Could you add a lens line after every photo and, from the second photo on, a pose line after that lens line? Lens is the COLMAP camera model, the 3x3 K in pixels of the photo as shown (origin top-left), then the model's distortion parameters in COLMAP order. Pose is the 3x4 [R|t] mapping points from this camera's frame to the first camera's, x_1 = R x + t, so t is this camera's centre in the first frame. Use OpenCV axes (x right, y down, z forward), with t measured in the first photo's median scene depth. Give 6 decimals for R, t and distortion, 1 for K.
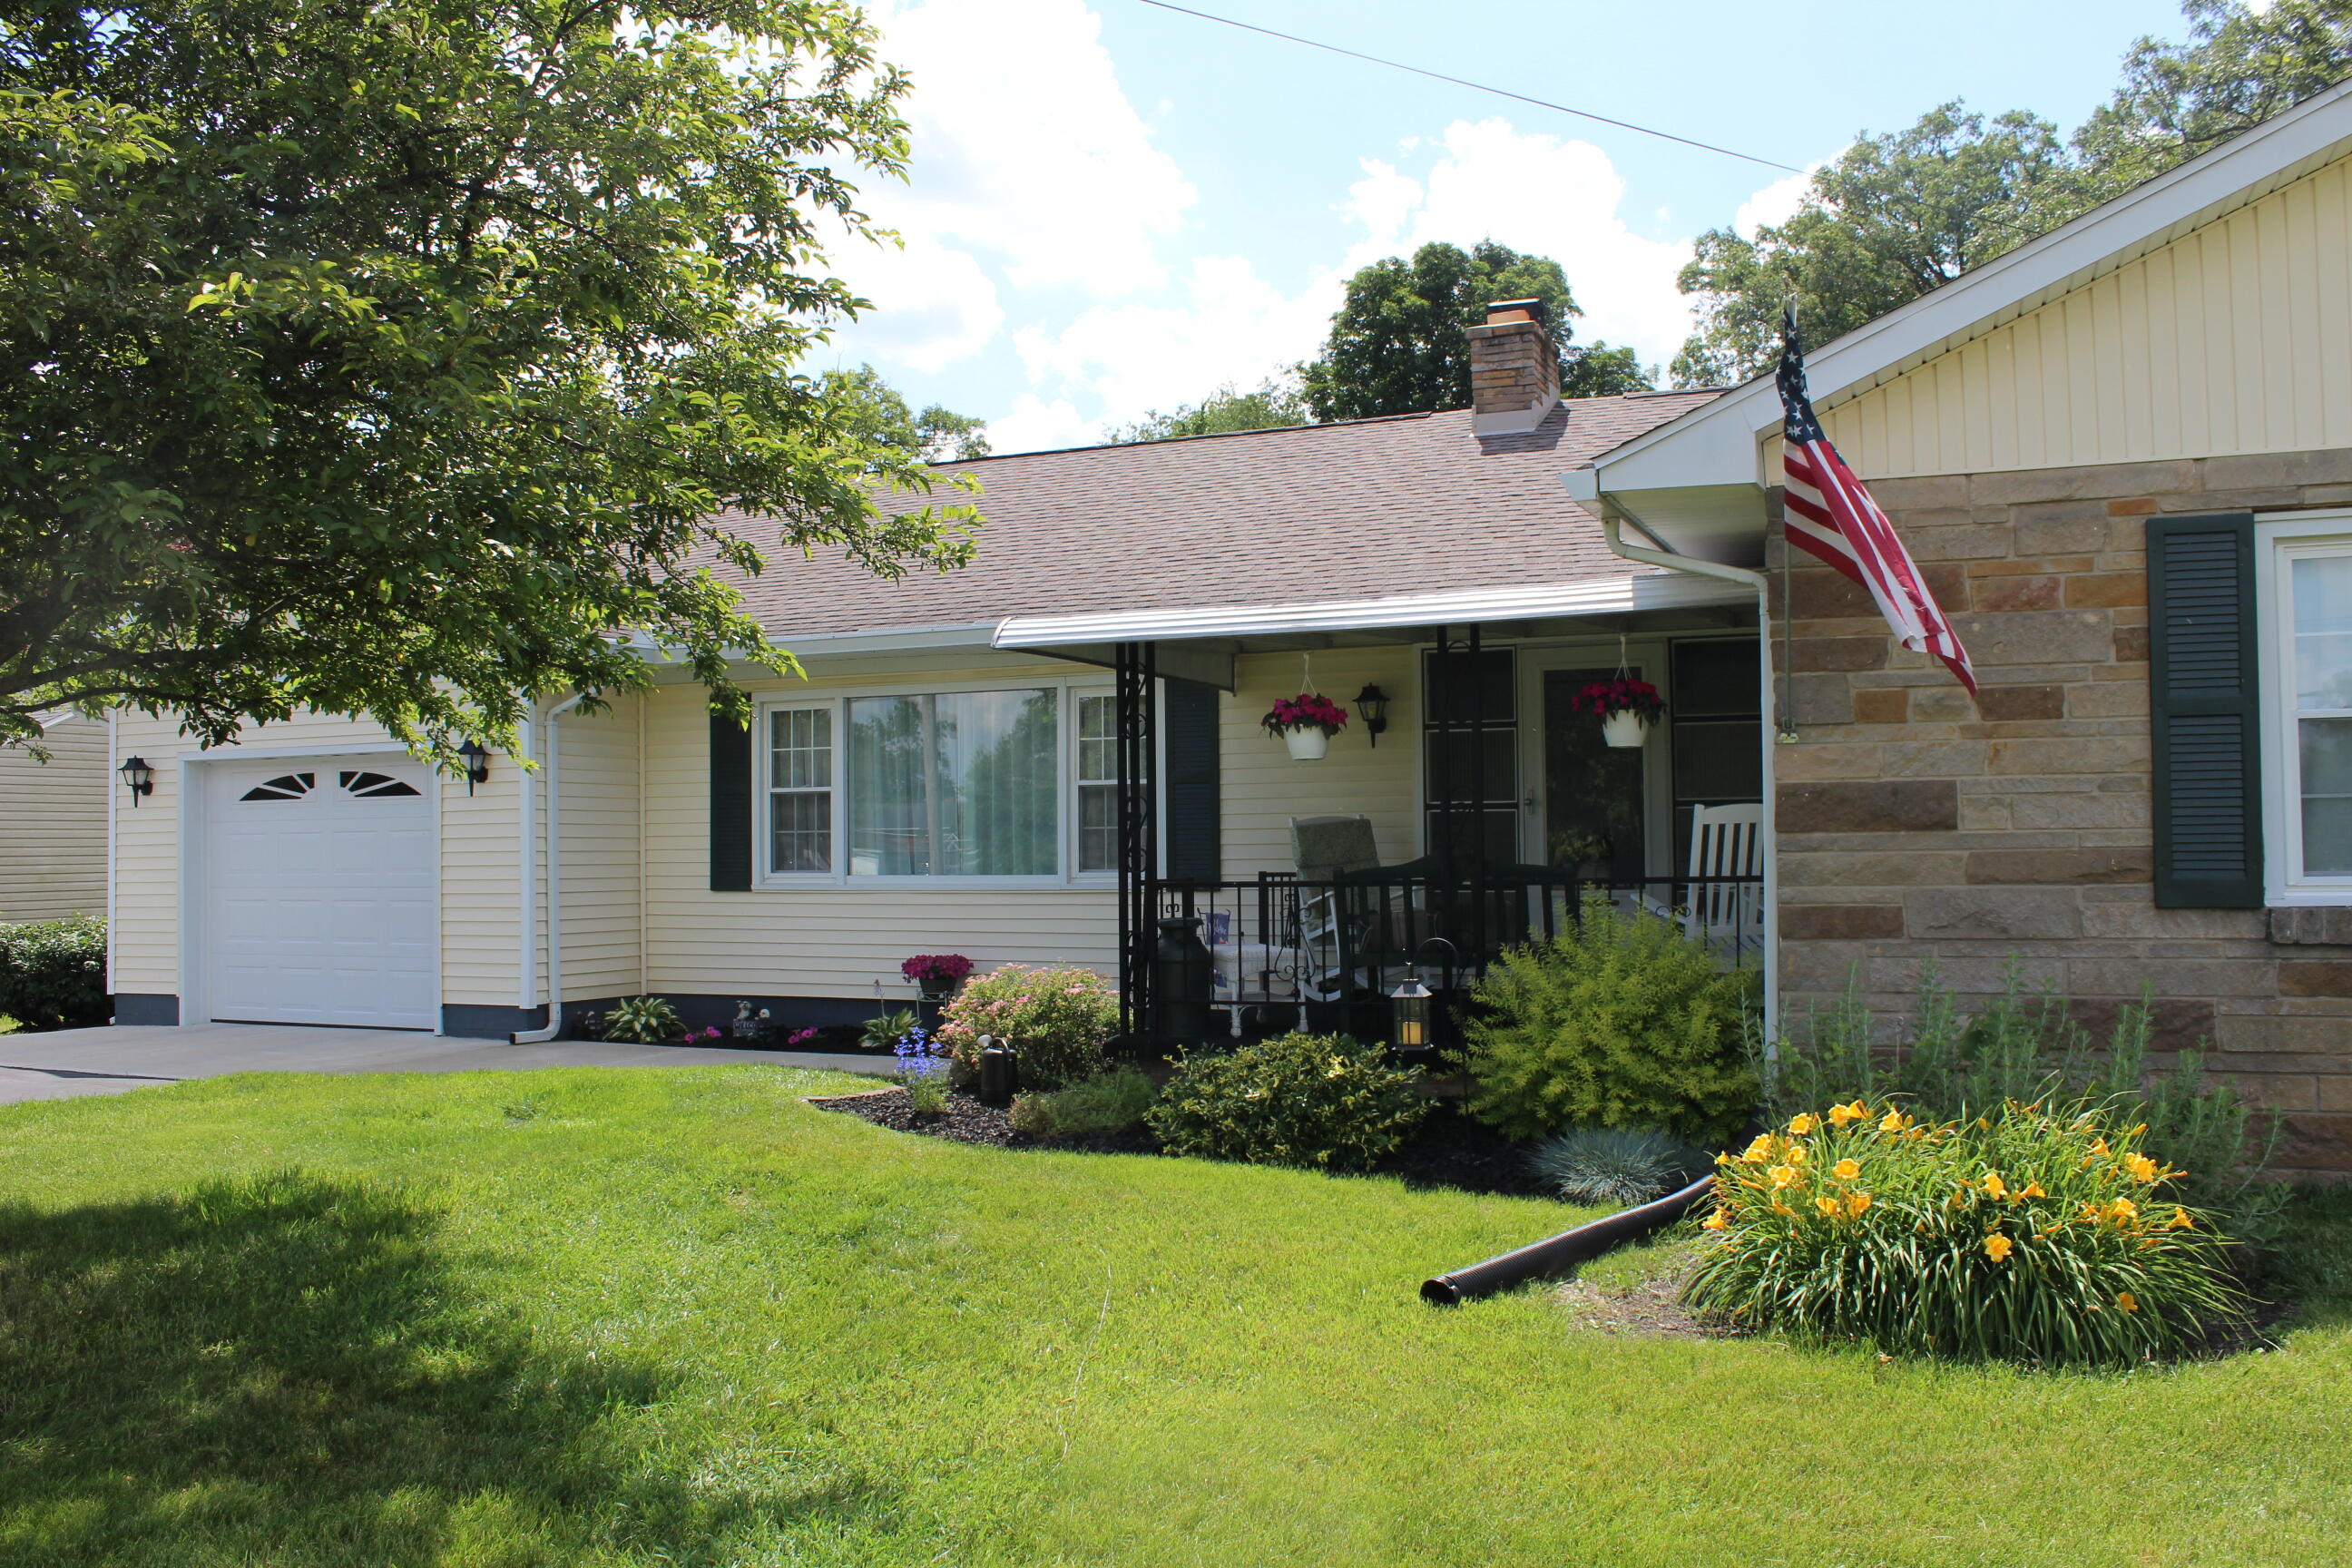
lens RADIAL K [[1954.8, 0, 1176.0], [0, 1954.8, 784.0], [0, 0, 1]] dist [-0.191067, 0.165982]
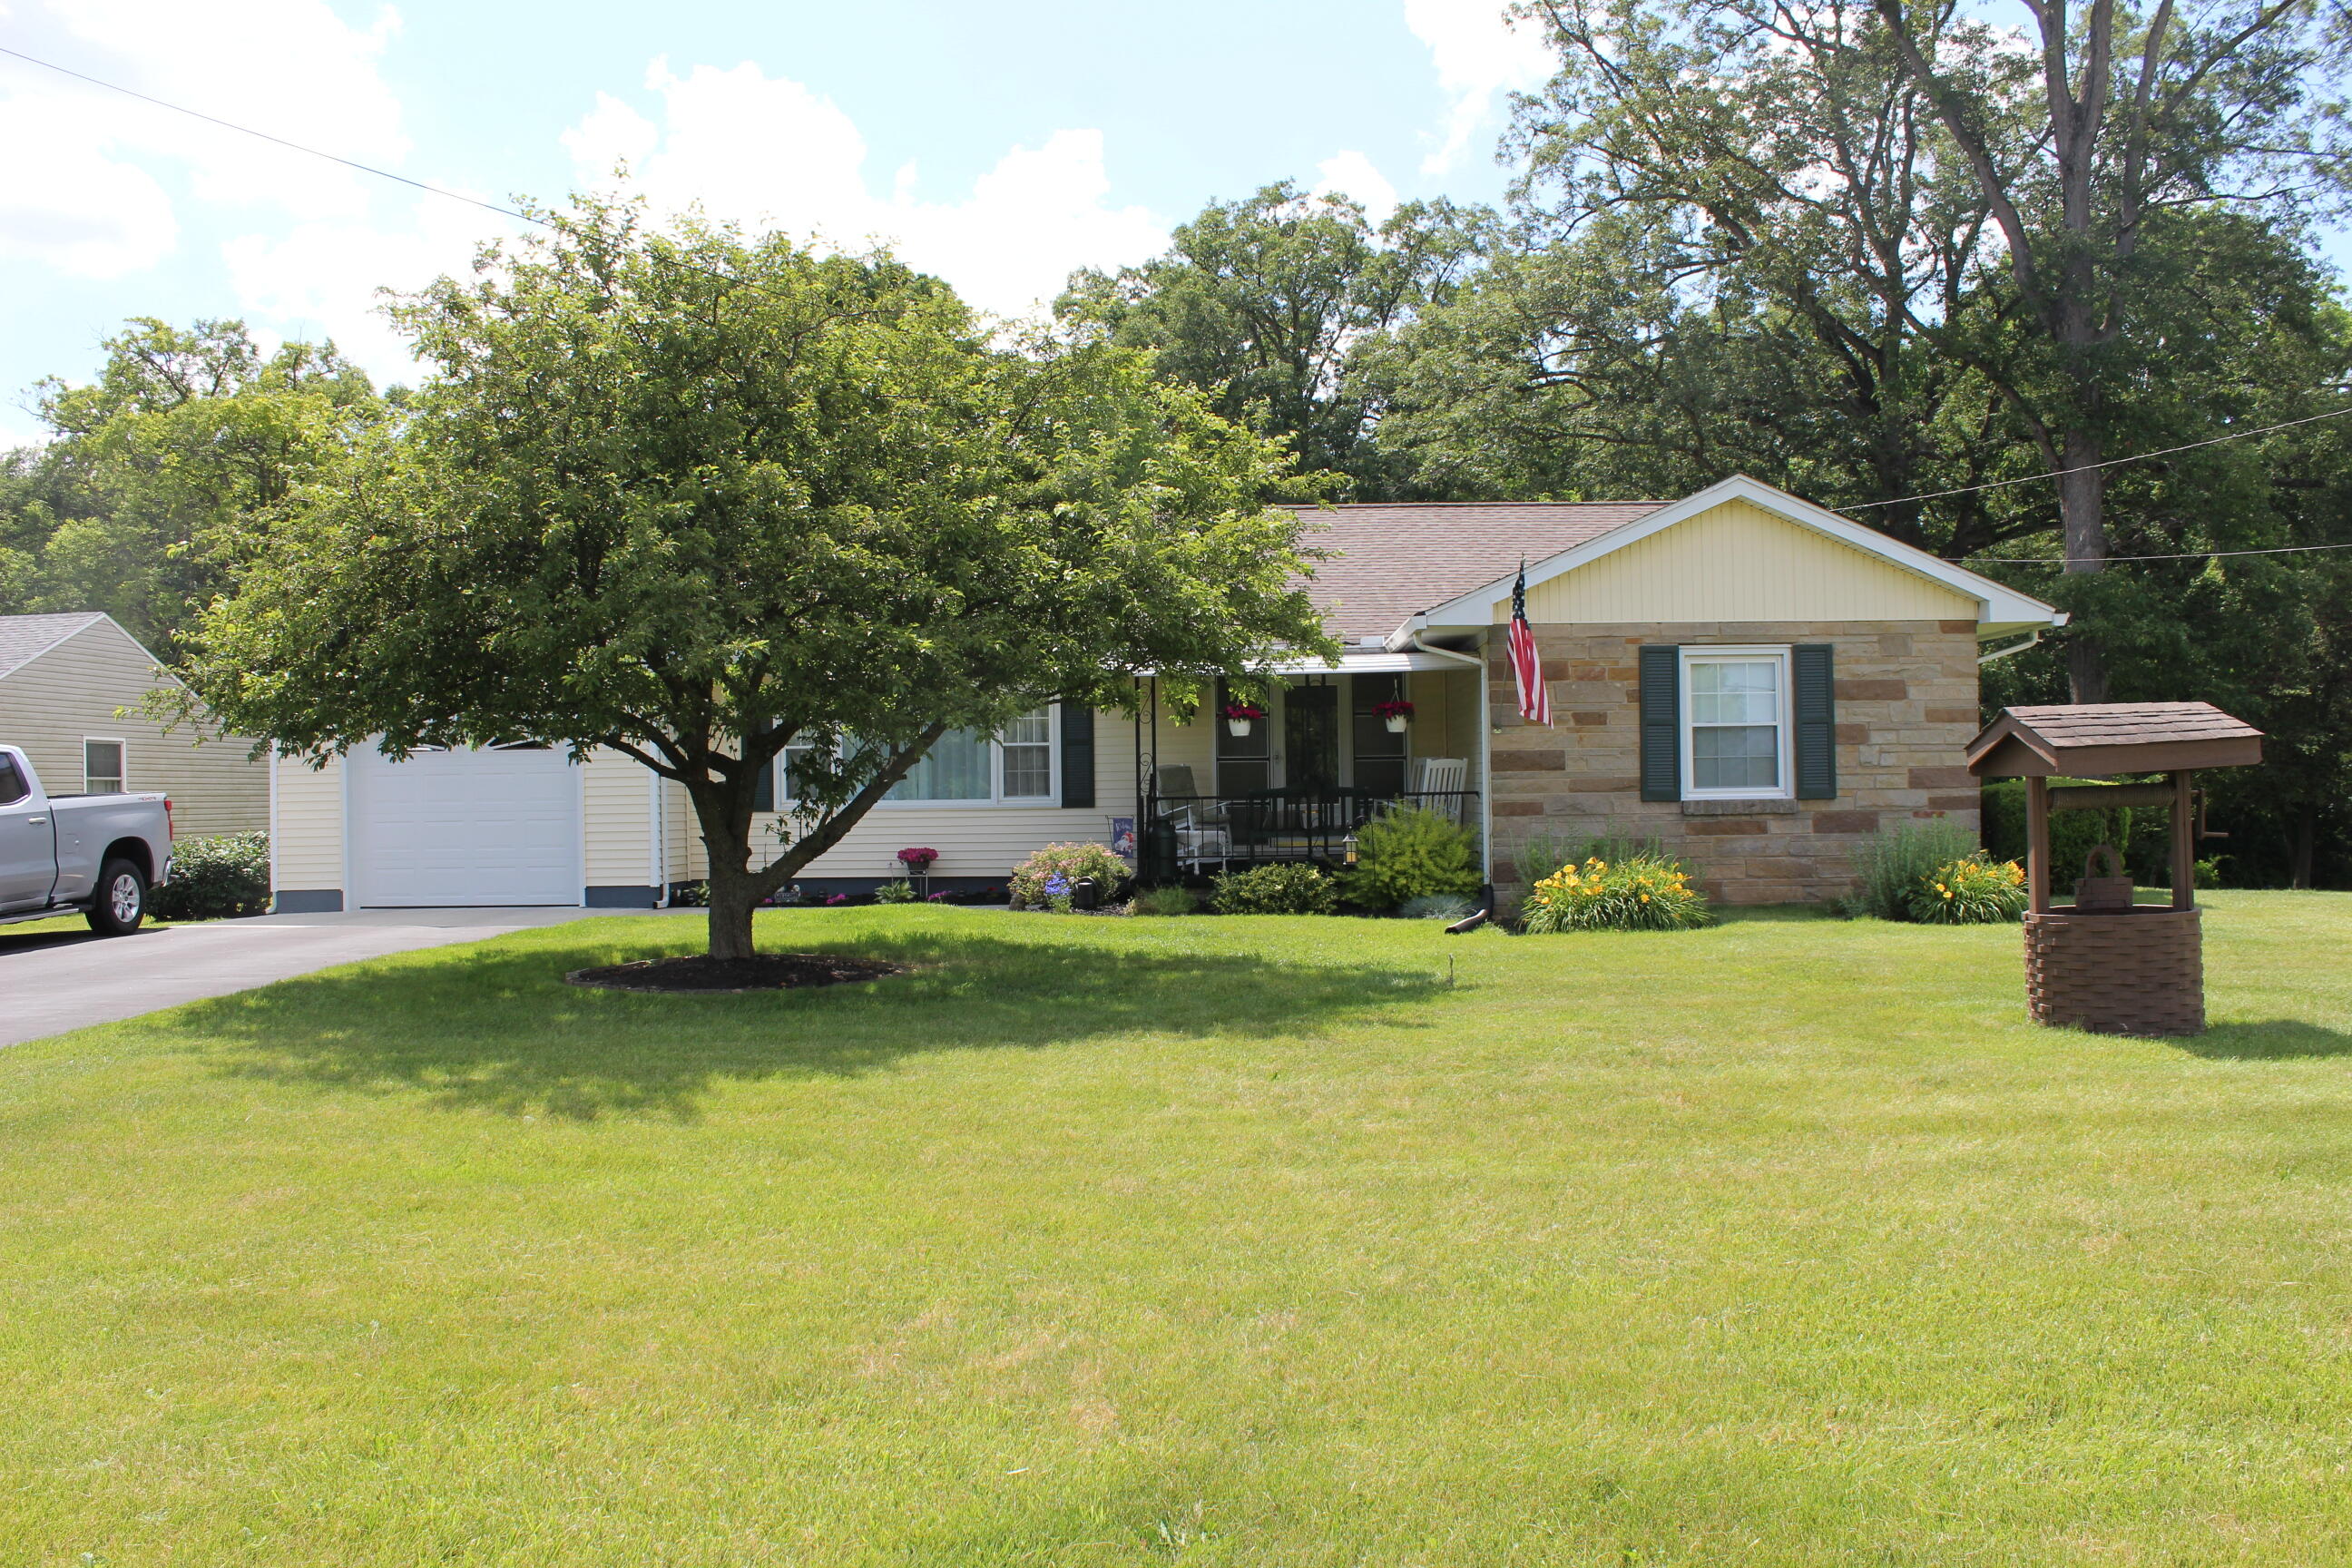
lens RADIAL K [[1954.8, 0, 1176.0], [0, 1954.8, 784.0], [0, 0, 1]] dist [-0.191067, 0.165982]
pose [[0.927035, 0.000525, 0.374974, -0.922997], [-0.009221, 0.999729, 0.021397, -0.006324], [-0.374861, -0.023293, 0.926788, -1.047818]]
